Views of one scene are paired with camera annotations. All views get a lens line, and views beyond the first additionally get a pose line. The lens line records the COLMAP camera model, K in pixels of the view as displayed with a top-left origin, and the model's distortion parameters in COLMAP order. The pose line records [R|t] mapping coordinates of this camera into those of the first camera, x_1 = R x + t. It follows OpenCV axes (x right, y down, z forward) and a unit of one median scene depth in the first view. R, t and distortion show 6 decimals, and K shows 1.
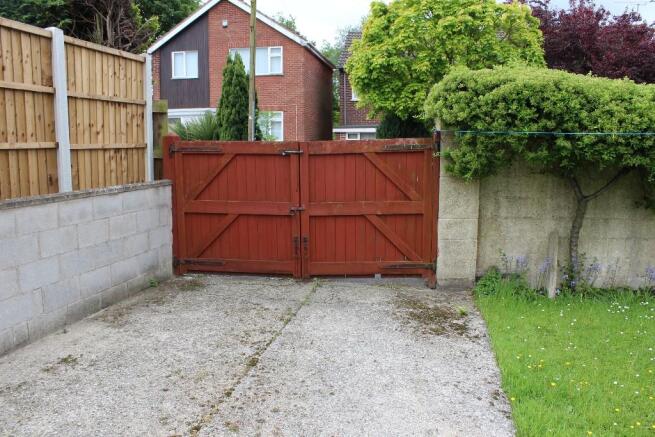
lens RADIAL K [[547.6, 0, 327.5], [0, 547.6, 218.5], [0, 0, 1]] dist [-0.175552, 0.167206]
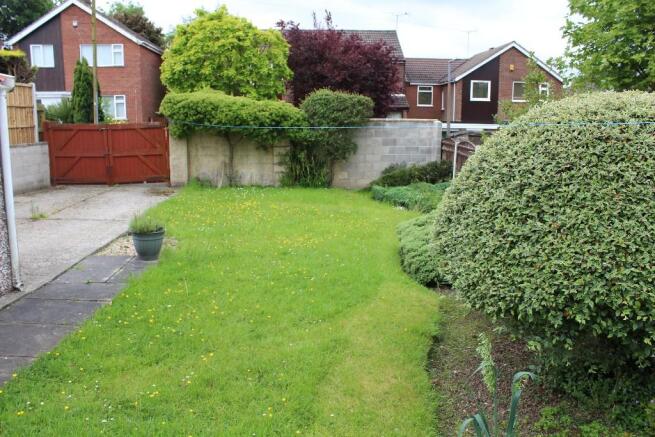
lens RADIAL K [[547.6, 0, 327.5], [0, 547.6, 218.5], [0, 0, 1]] dist [-0.175552, 0.167206]
pose [[0.971780, -0.037945, 0.232818, 0.143251], [0.025887, 0.998171, 0.054634, 0.071779], [-0.234465, -0.047065, 0.970985, -0.641084]]
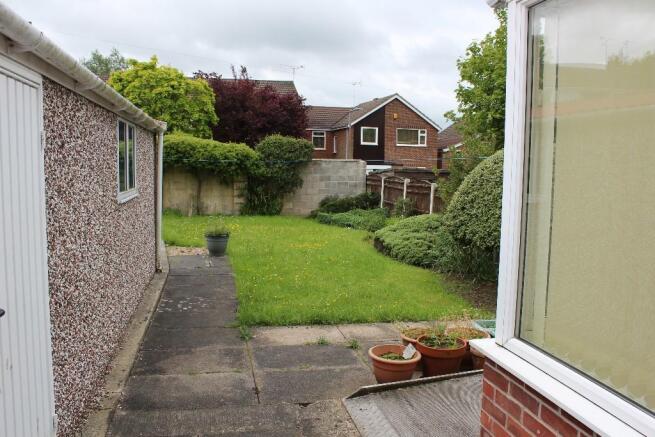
lens RADIAL K [[547.6, 0, 327.5], [0, 547.6, 218.5], [0, 0, 1]] dist [-0.175552, 0.167206]
pose [[0.886693, -0.035305, 0.461009, -0.105651], [0.047652, 0.998749, -0.015166, 0.102949], [-0.459897, 0.035416, 0.887266, -0.801427]]
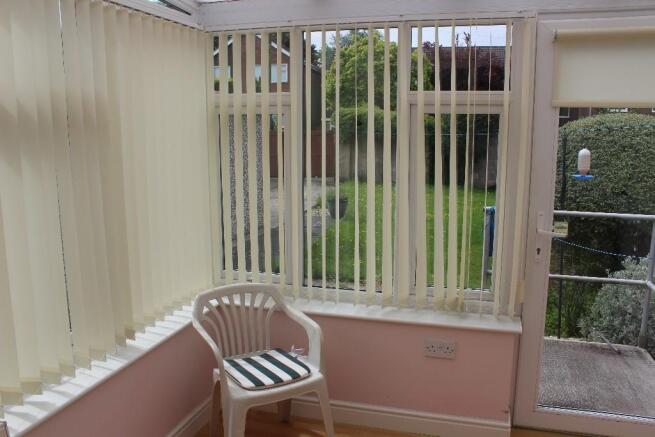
lens RADIAL K [[547.6, 0, 327.5], [0, 547.6, 218.5], [0, 0, 1]] dist [-0.175552, 0.167206]
pose [[0.999898, 0.001303, -0.014236, 0.090829], [-0.000808, 0.999396, 0.034730, 0.105683], [0.014273, -0.034714, 0.999295, -0.911245]]
